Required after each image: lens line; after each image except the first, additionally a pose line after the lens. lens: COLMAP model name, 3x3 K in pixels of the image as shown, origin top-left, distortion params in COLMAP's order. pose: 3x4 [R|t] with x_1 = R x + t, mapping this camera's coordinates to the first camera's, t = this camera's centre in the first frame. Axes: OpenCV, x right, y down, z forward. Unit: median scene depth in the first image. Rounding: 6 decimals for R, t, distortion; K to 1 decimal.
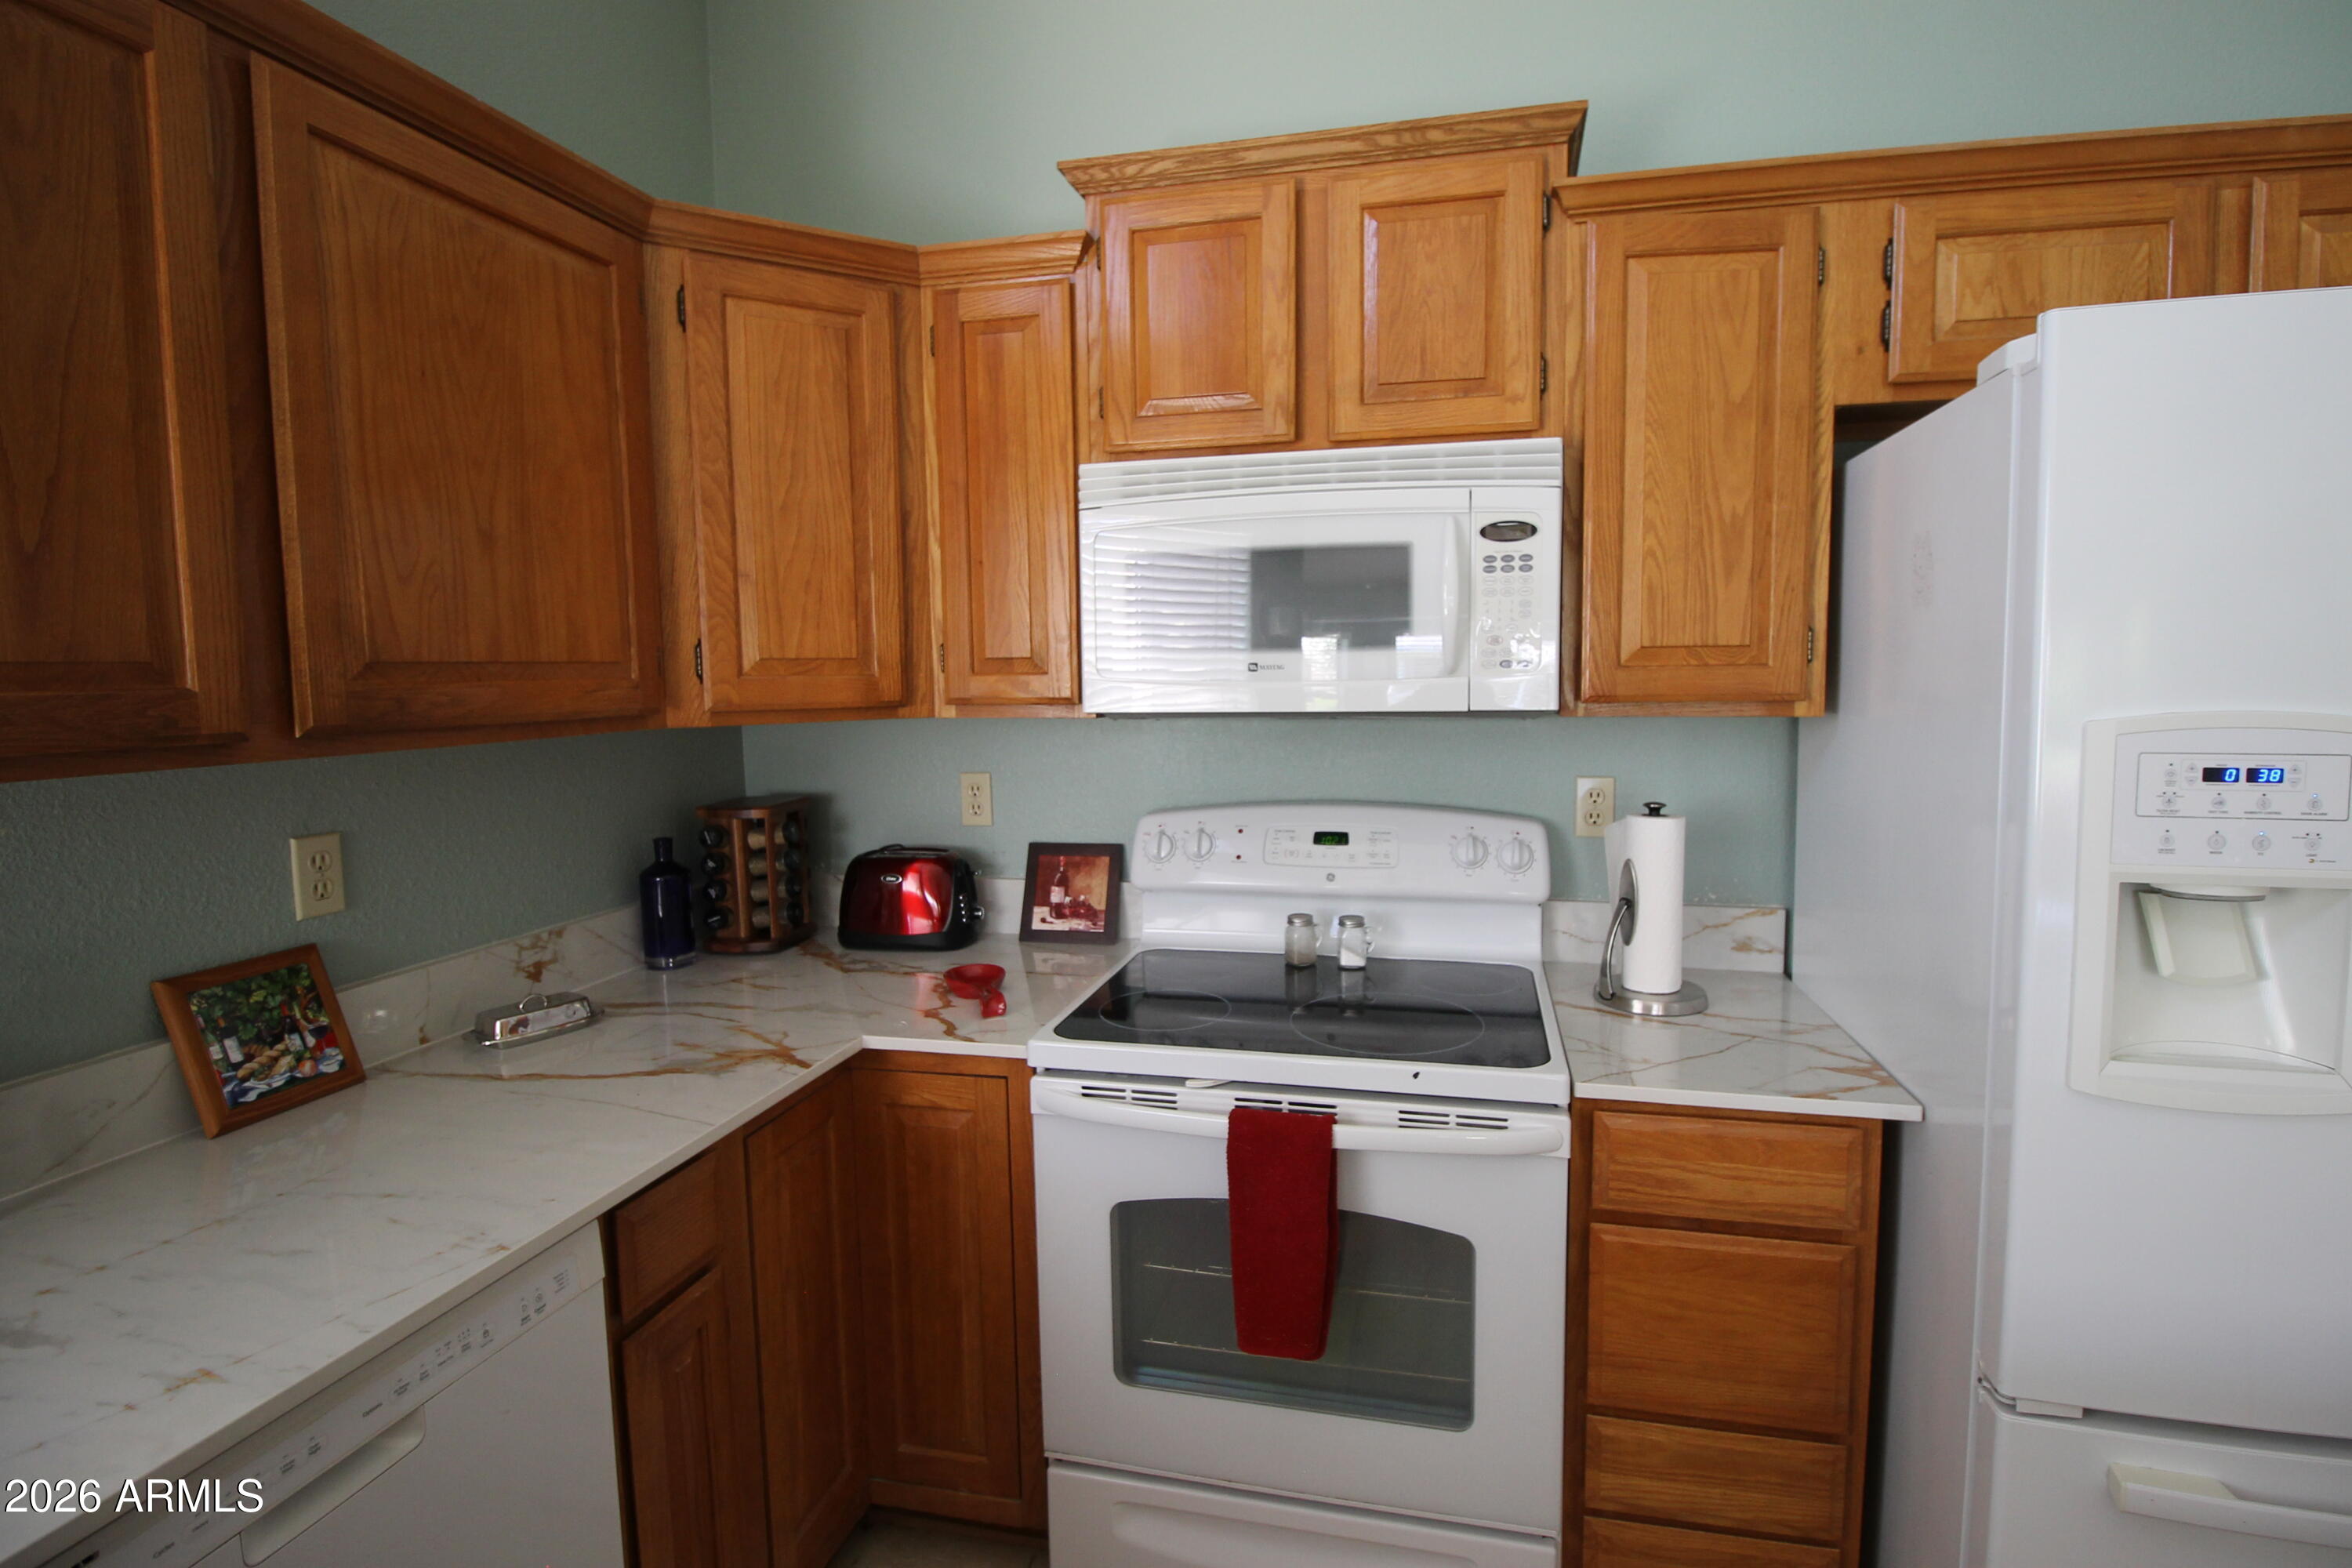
lens RADIAL K [[1120.2, 0, 1194.4], [0, 1120.2, 766.8], [0, 0, 1]] dist [-0.003490, -0.000997]
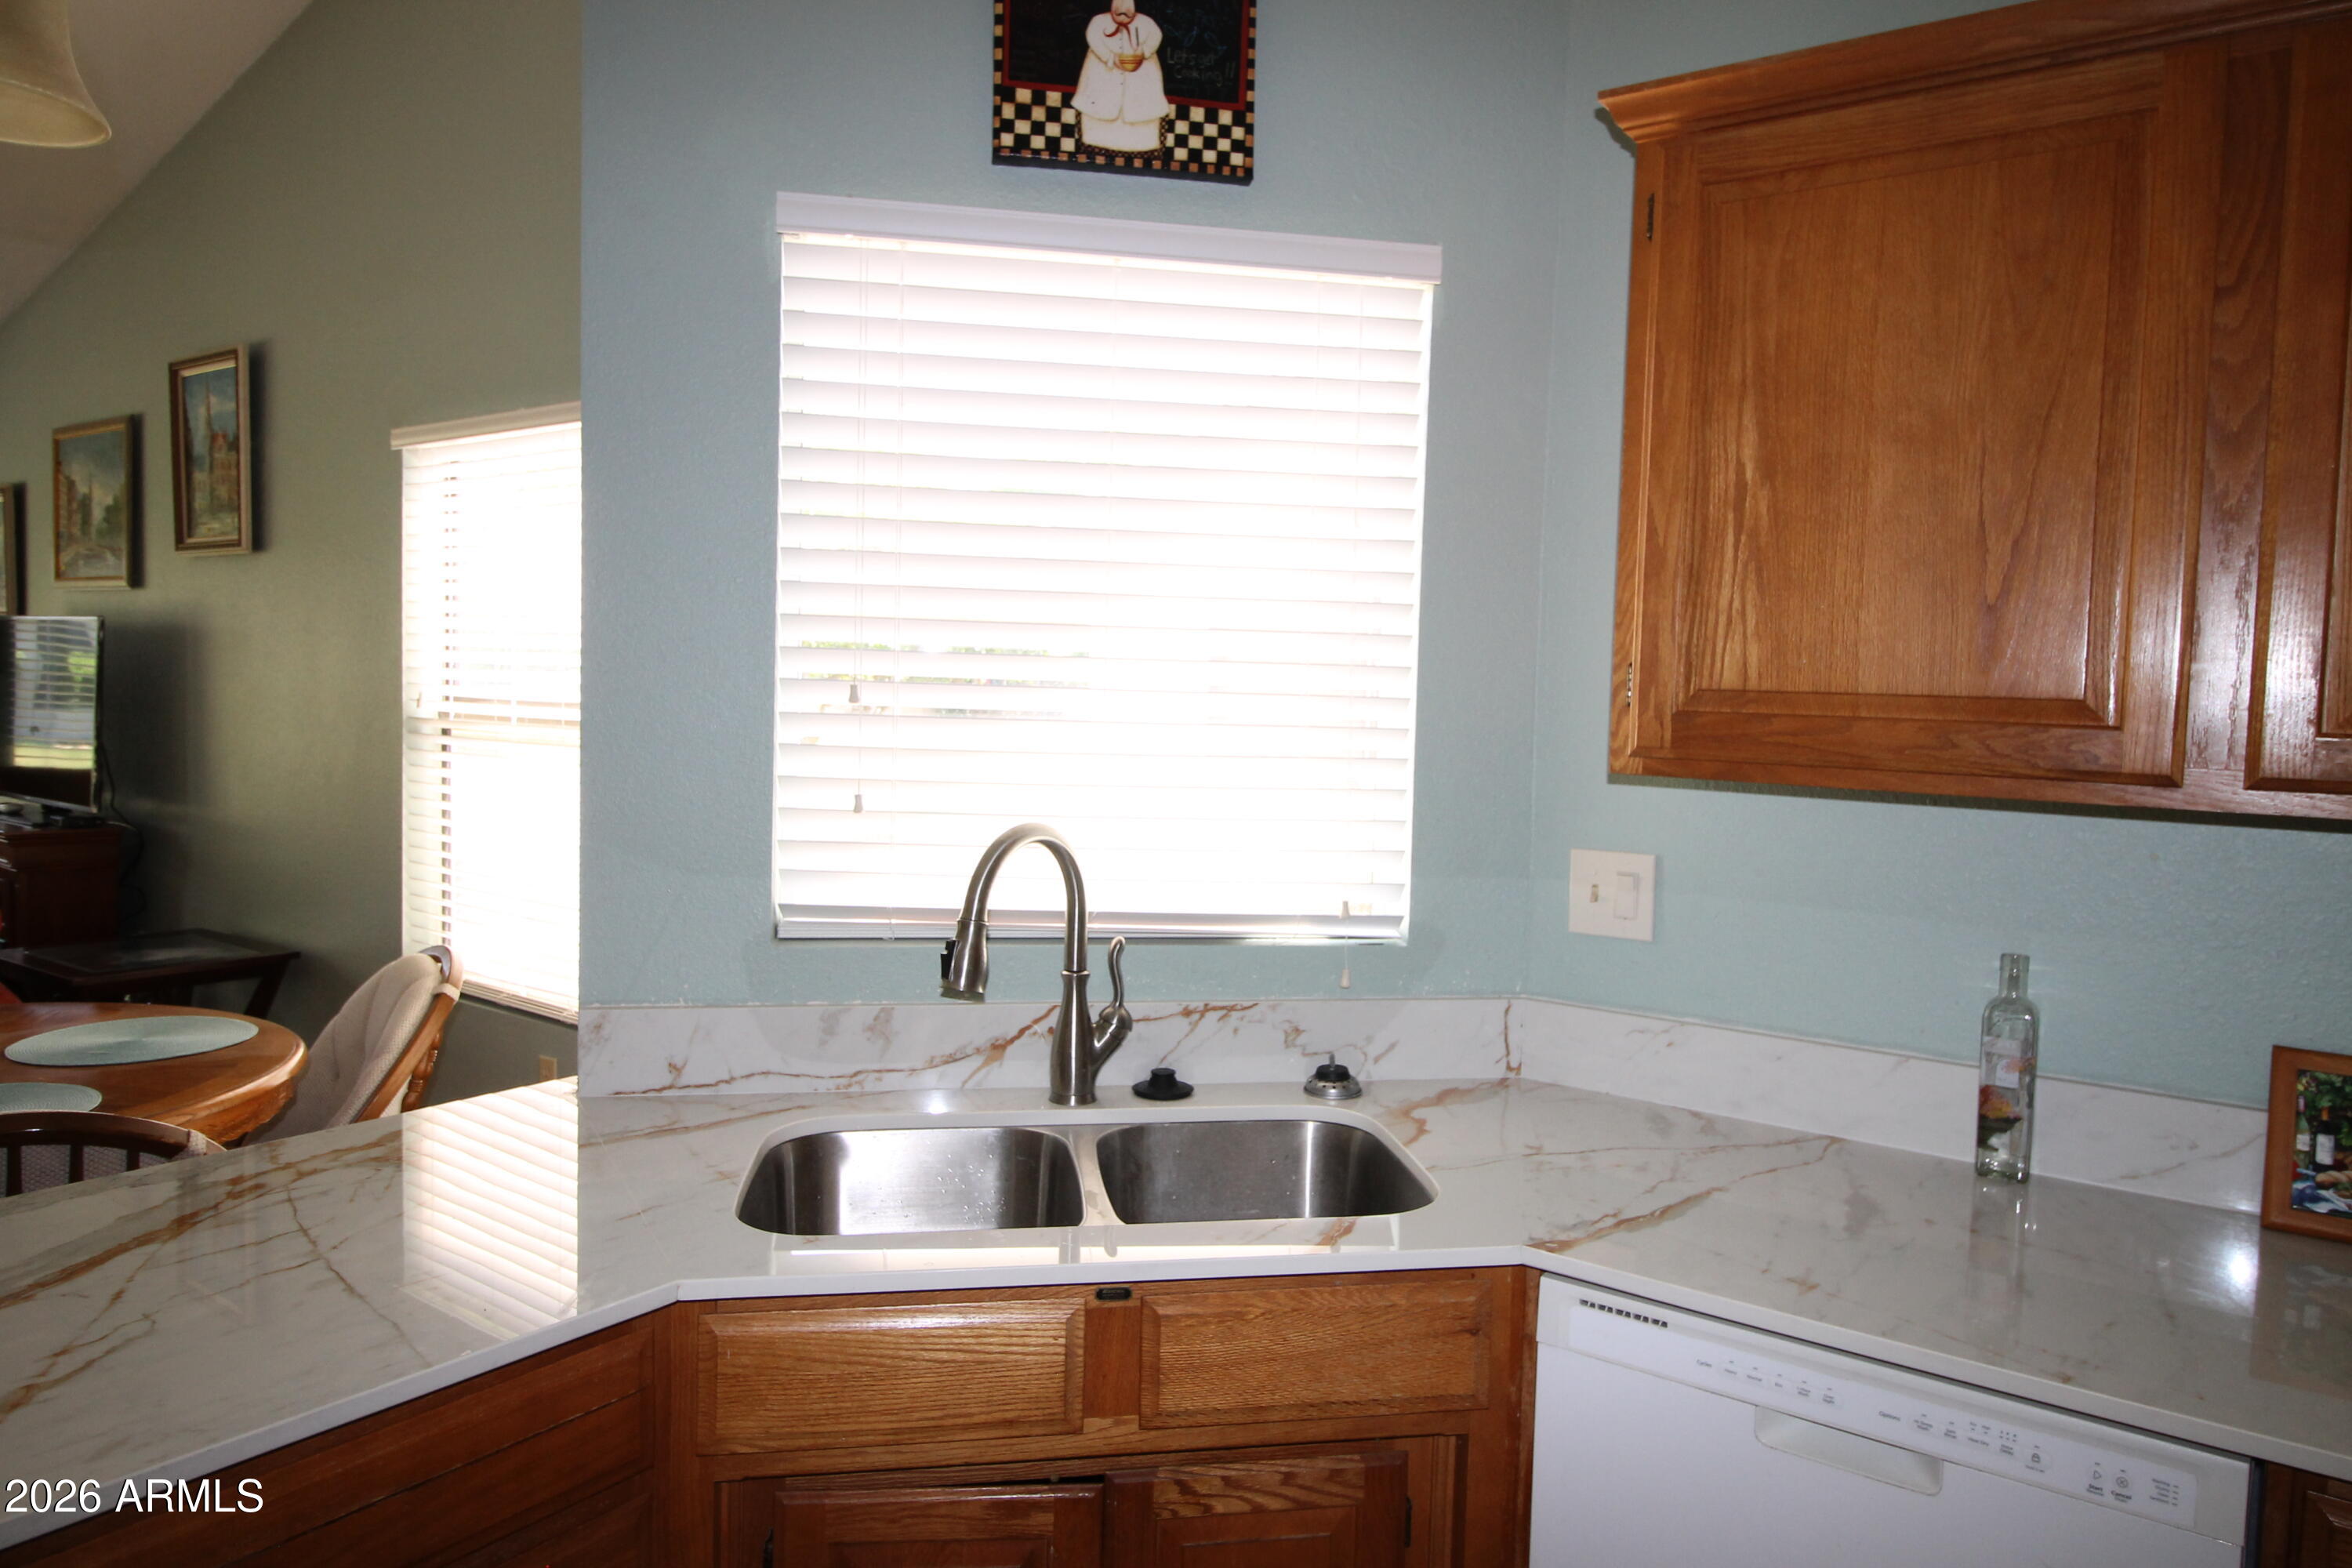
lens RADIAL K [[1483.2, 0, 1176.0], [0, 1483.2, 784.0], [0, 0, 1]] dist [-0.001691, -0.001174]
pose [[-0.364529, 0.069520, -0.928593, 0.408589], [-0.105382, 0.987723, 0.115315, -0.052019], [0.925210, 0.139893, -0.352728, 0.430550]]
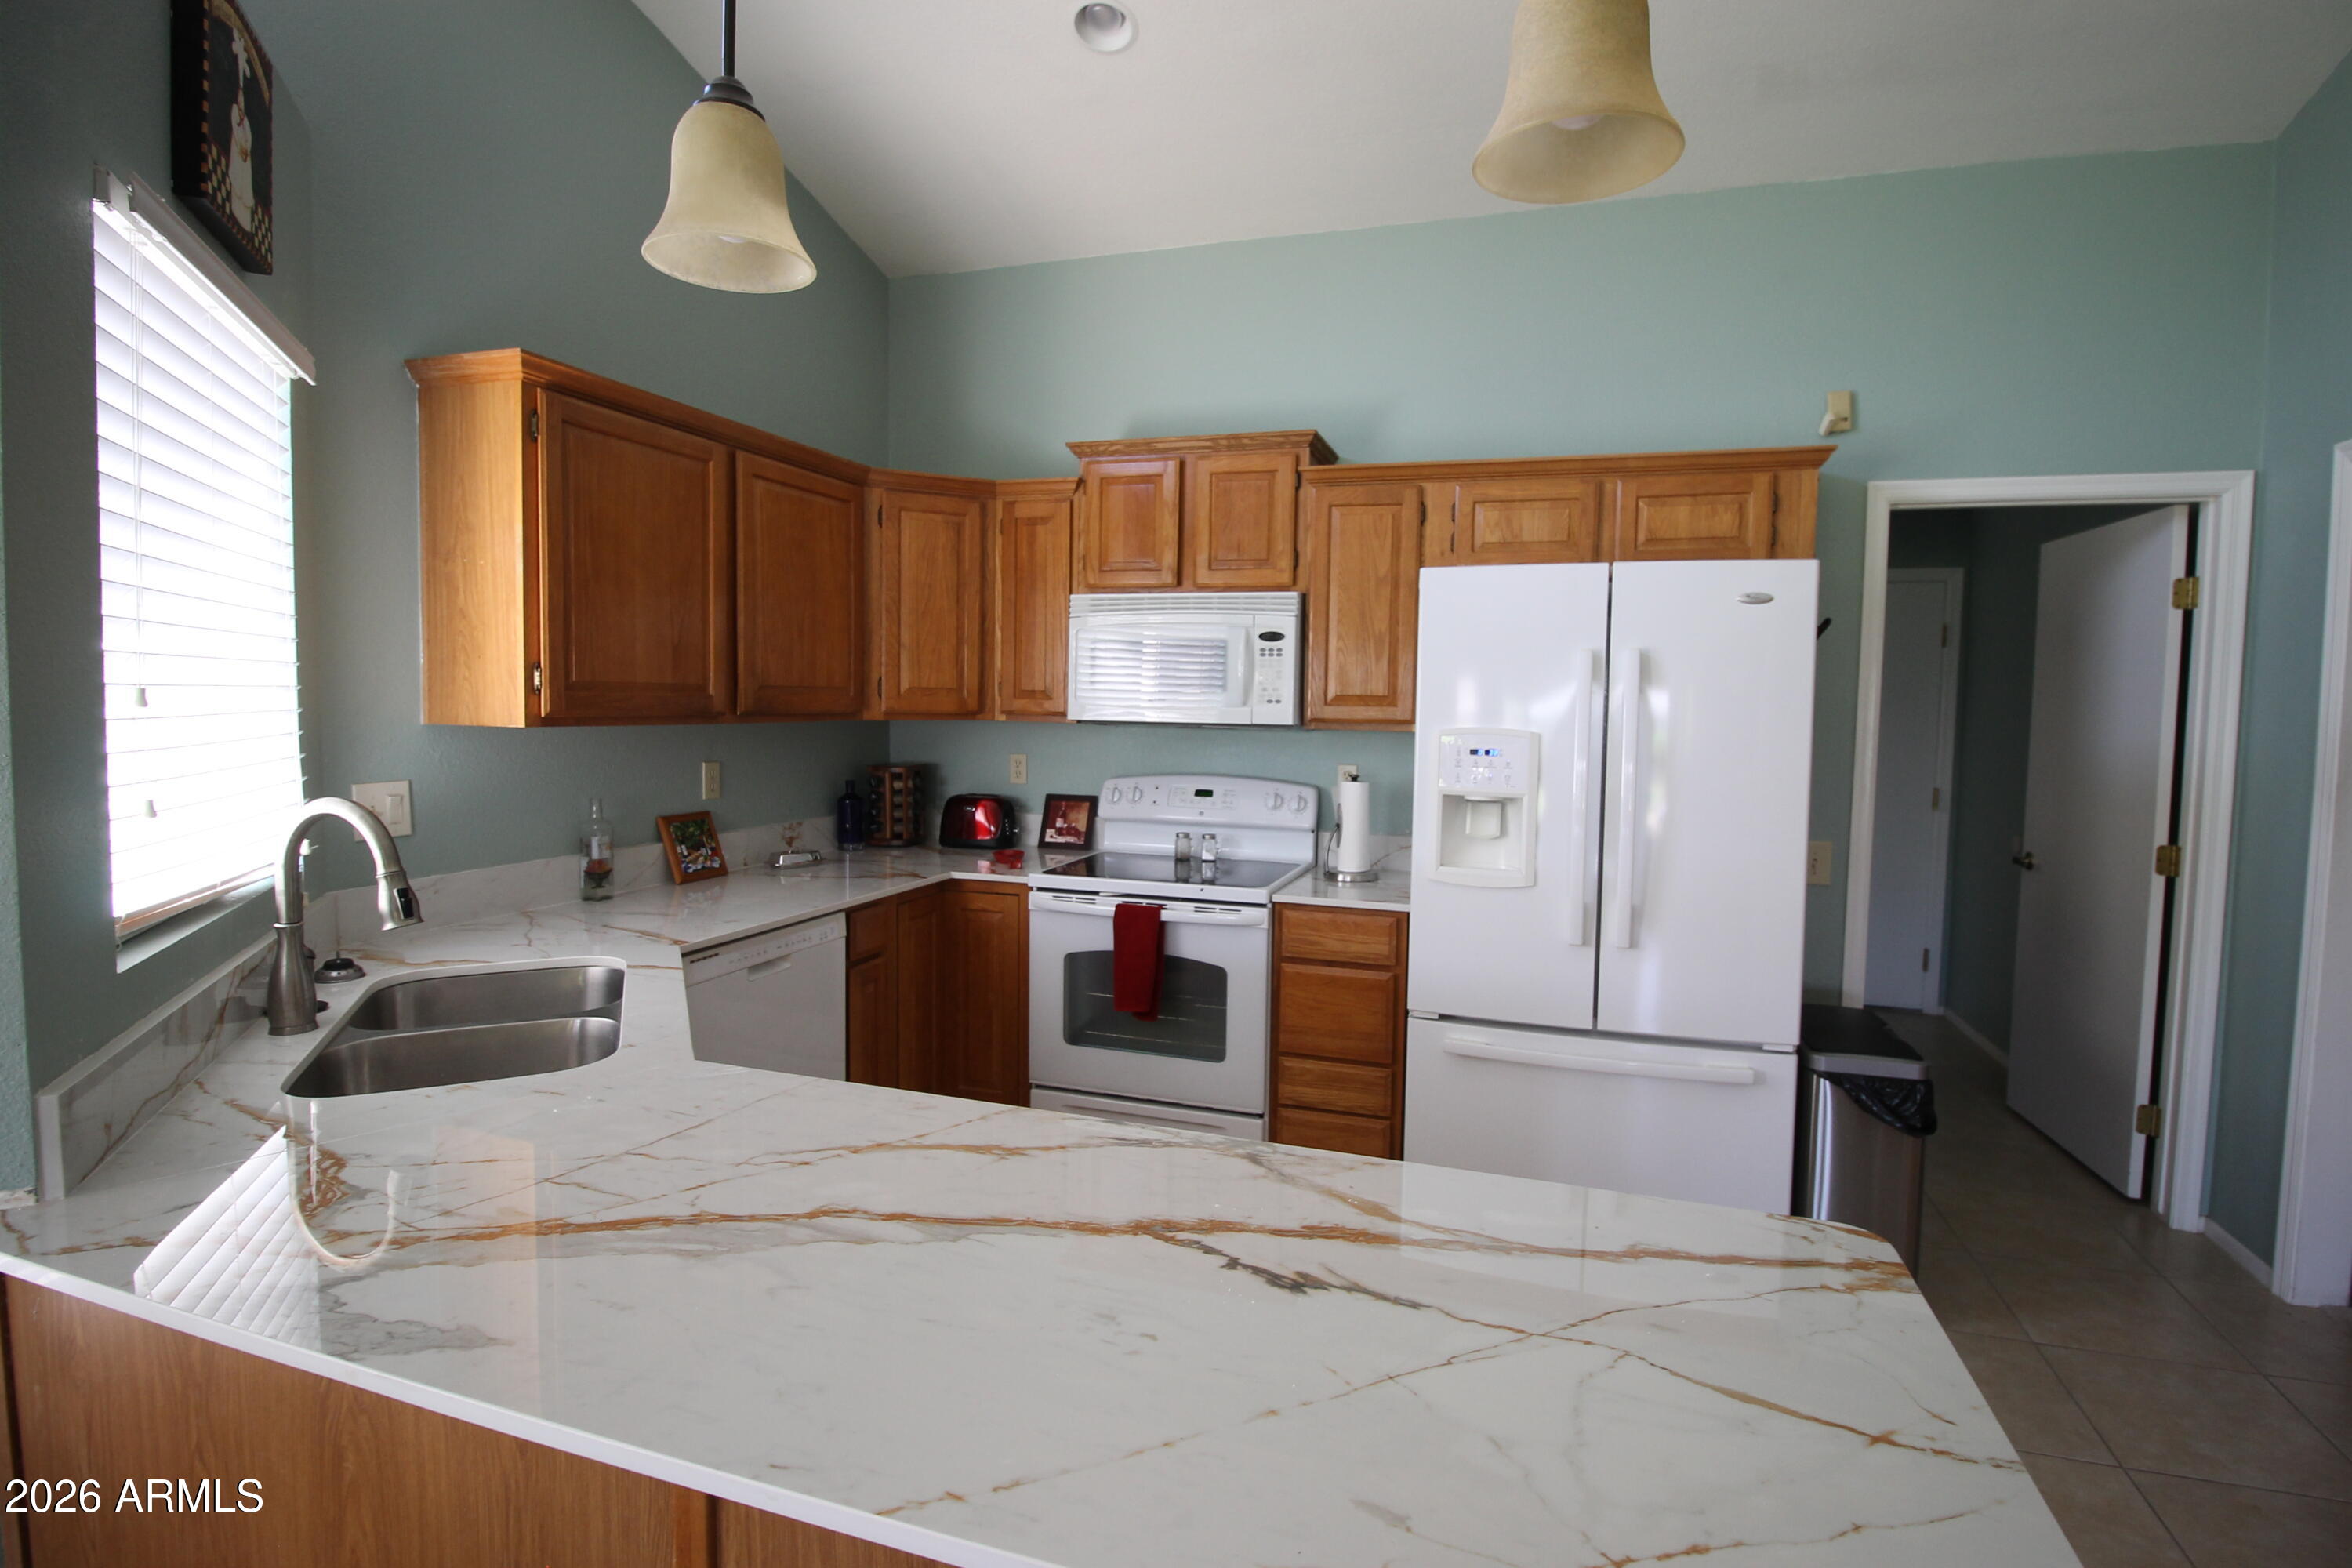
lens RADIAL K [[1120.2, 0, 1194.4], [0, 1120.2, 766.8], [0, 0, 1]] dist [-0.003490, -0.000997]
pose [[0.996286, 0.035708, -0.078348, 0.291807], [-0.037884, 0.998932, -0.026454, 0.081651], [0.077320, 0.029324, 0.996575, -0.981900]]
